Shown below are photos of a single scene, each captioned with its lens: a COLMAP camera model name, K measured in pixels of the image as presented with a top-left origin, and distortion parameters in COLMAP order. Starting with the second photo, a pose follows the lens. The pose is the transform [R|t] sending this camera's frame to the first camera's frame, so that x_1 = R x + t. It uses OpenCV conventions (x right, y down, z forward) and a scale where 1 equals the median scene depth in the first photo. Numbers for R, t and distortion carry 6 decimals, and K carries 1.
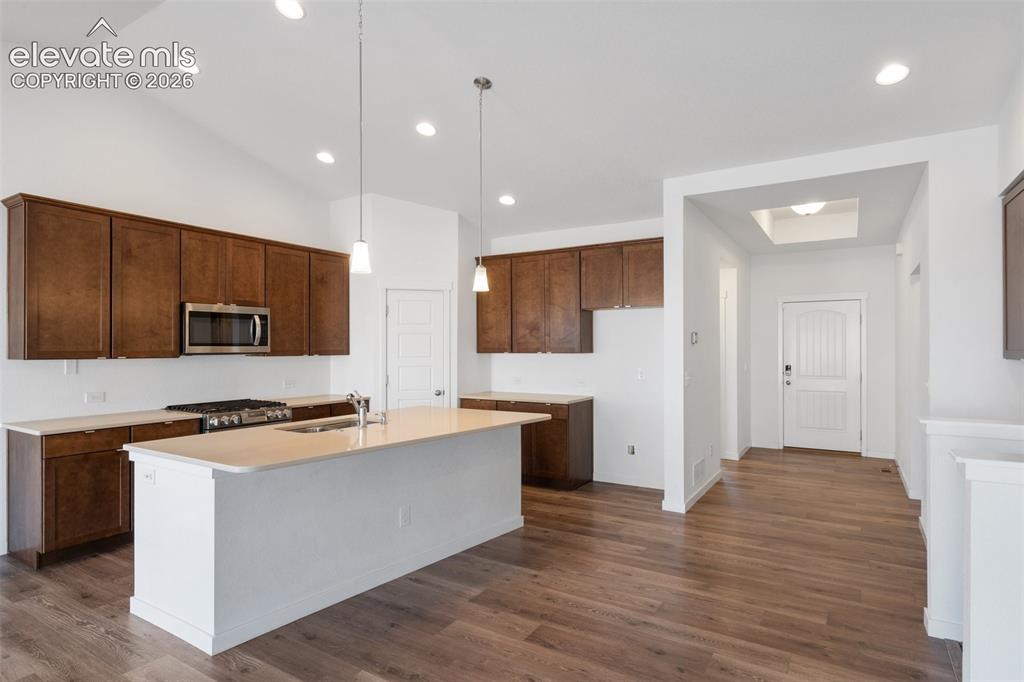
lens RADIAL K [[544.4, 0, 512.0], [0, 544.4, 347.4], [0, 0, 1]] dist [0.001864, 0.001145]
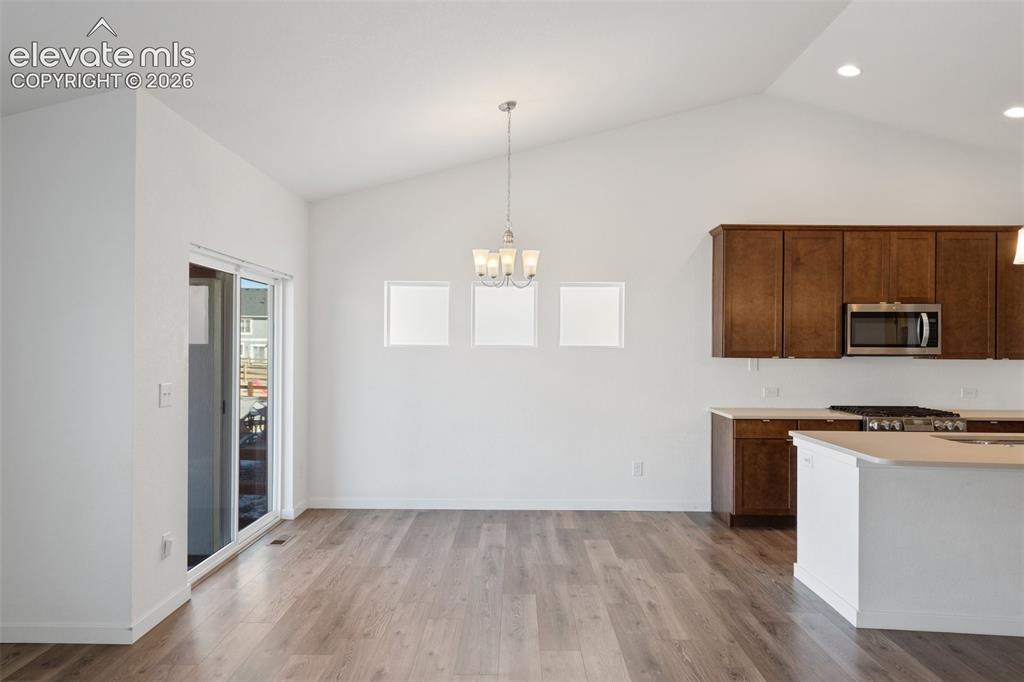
lens RADIAL K [[686.9, 0, 513.1], [0, 686.9, 343.0], [0, 0, 1]] dist [0.002288, 0.005022]
pose [[0.524467, -0.000895, -0.851431, 0.147113], [-0.006692, 0.999964, -0.005174, 0.000672], [0.851405, 0.008412, 0.524442, -0.176946]]
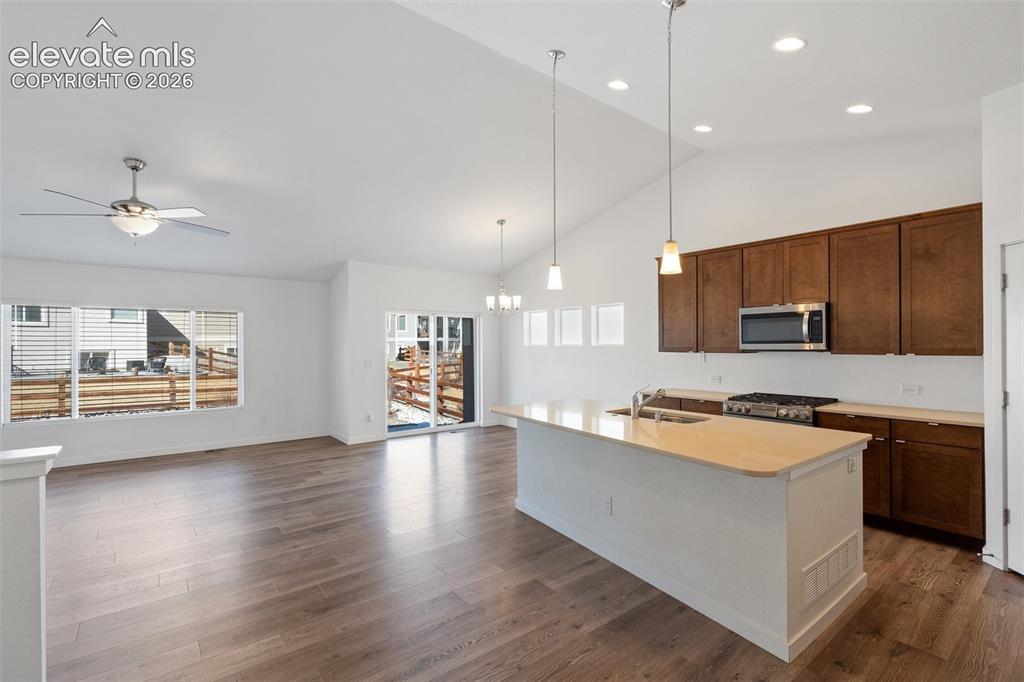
lens RADIAL K [[468.0, 0, 512.0], [0, 468.0, 341.0], [0, 0, 1]] dist [-0.001005, 0.000059]
pose [[-0.341968, -0.006727, -0.939688, 0.532791], [0.003122, 0.999961, -0.008295, -0.001448], [0.939706, -0.005770, -0.341933, 0.833435]]
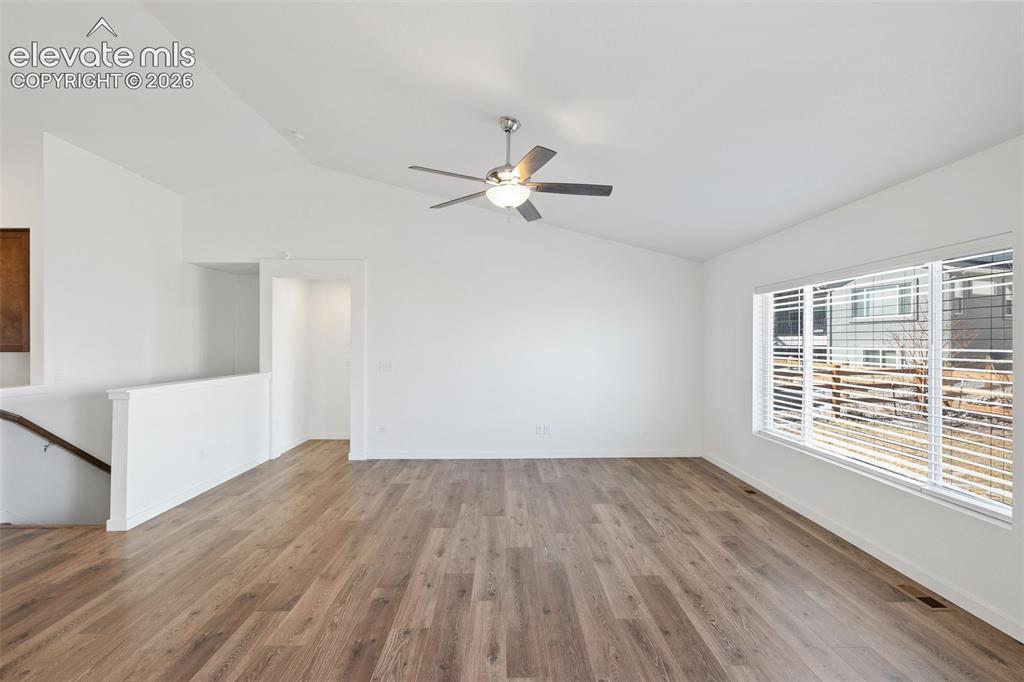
lens RADIAL K [[468.0, 0, 512.0], [0, 468.0, 341.0], [0, 0, 1]] dist [-0.001005, 0.000059]
pose [[-0.545105, 0.005918, 0.838347, -0.663762], [0.001045, 0.999979, -0.006379, 0.001855], [-0.838367, -0.002601, -0.545100, 0.267235]]
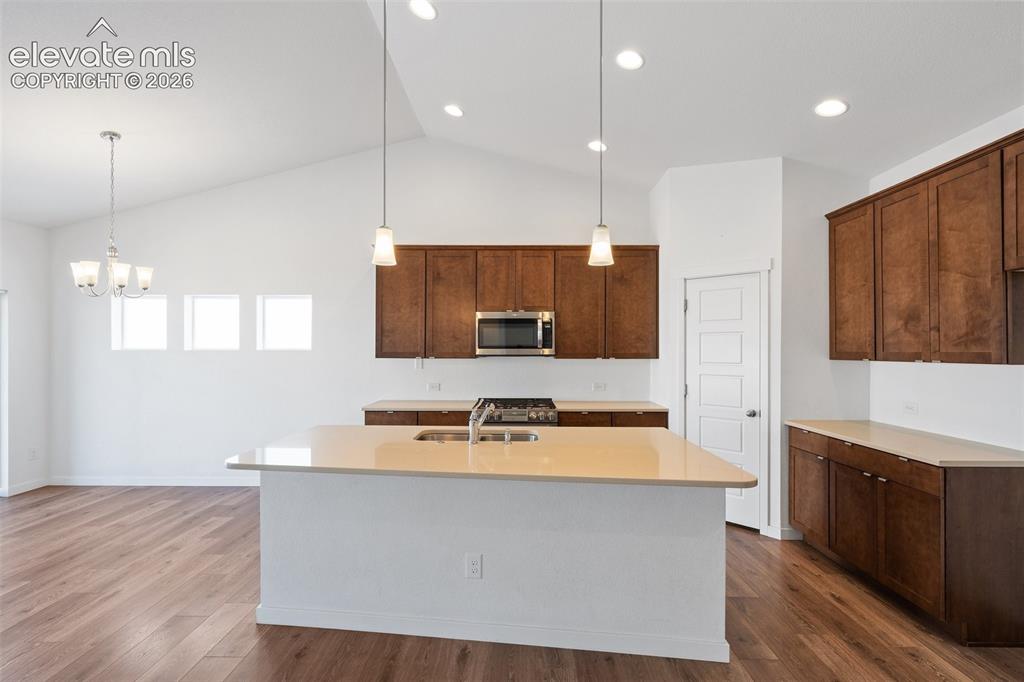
lens RADIAL K [[478.7, 0, 514.8], [0, 478.7, 347.5], [0, 0, 1]] dist [-0.000715, -0.000018]
pose [[0.522655, -0.001351, -0.852543, 0.309124], [-0.002814, 0.999991, -0.003310, -0.001633], [0.852540, 0.004129, 0.522646, 0.504034]]
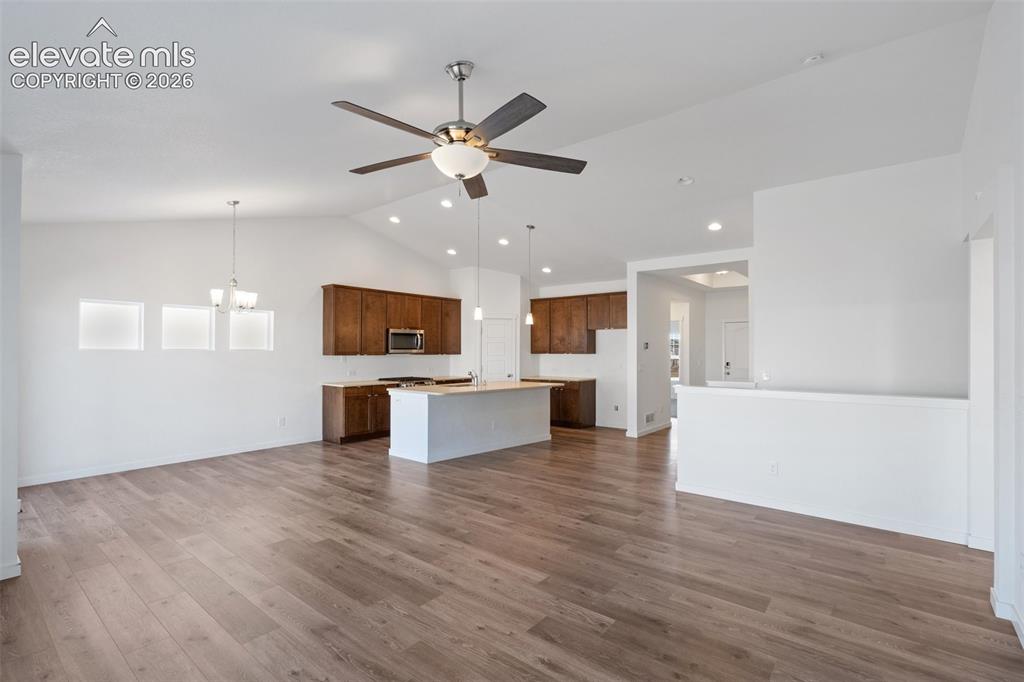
lens RADIAL K [[468.0, 0, 512.0], [0, 468.0, 341.0], [0, 0, 1]] dist [-0.001005, 0.000059]
pose [[0.992188, -0.000305, -0.124750, 0.086314], [-0.002292, 0.999784, -0.020672, 0.000877], [0.124729, 0.020796, 0.991973, -0.684831]]
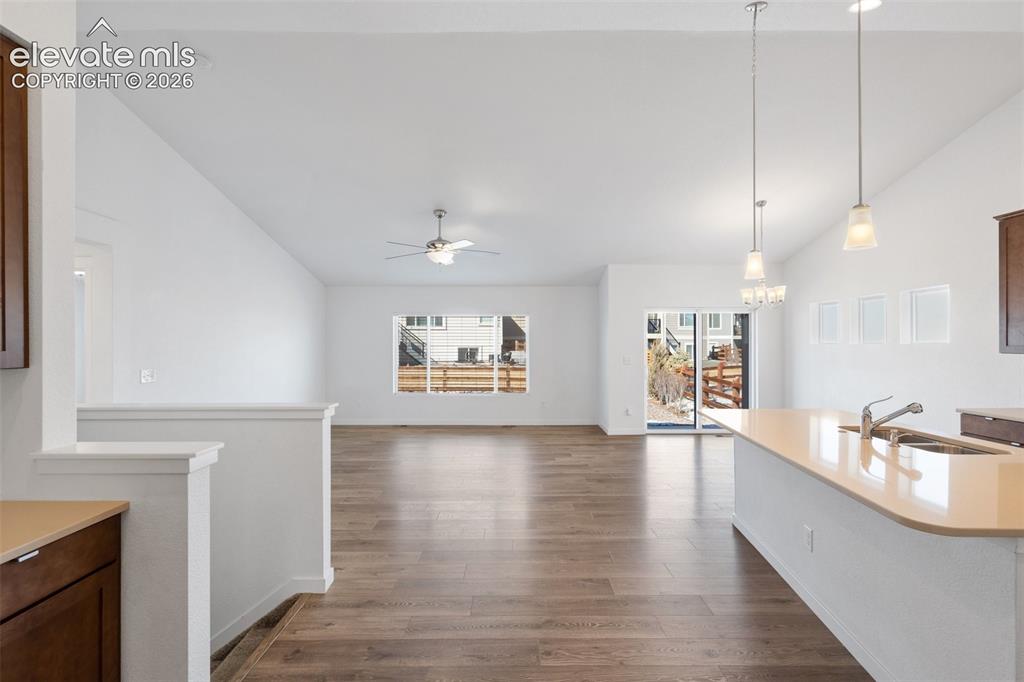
lens RADIAL K [[462.7, 0, 516.6], [0, 462.7, 342.2], [0, 0, 1]] dist [0.001338, 0.000126]
pose [[-0.844845, -0.001303, -0.535009, 0.433060], [0.000399, 0.999995, -0.003065, 0.000080], [0.535010, -0.002802, -0.844841, 1.006127]]
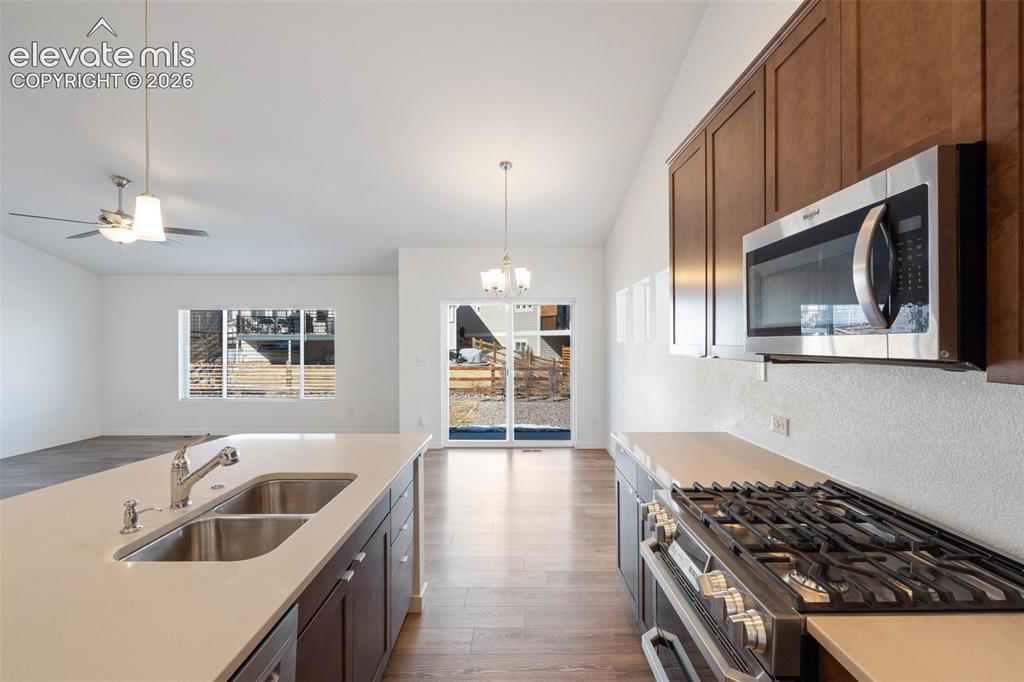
lens RADIAL K [[464.6, 0, 515.8], [0, 464.6, 336.9], [0, 0, 1]] dist [-0.002141, -0.000235]
pose [[-0.848212, -0.001436, -0.529655, -0.238493], [0.003454, 0.999960, -0.008243, 0.000331], [0.529646, -0.008821, -0.848173, 1.151358]]
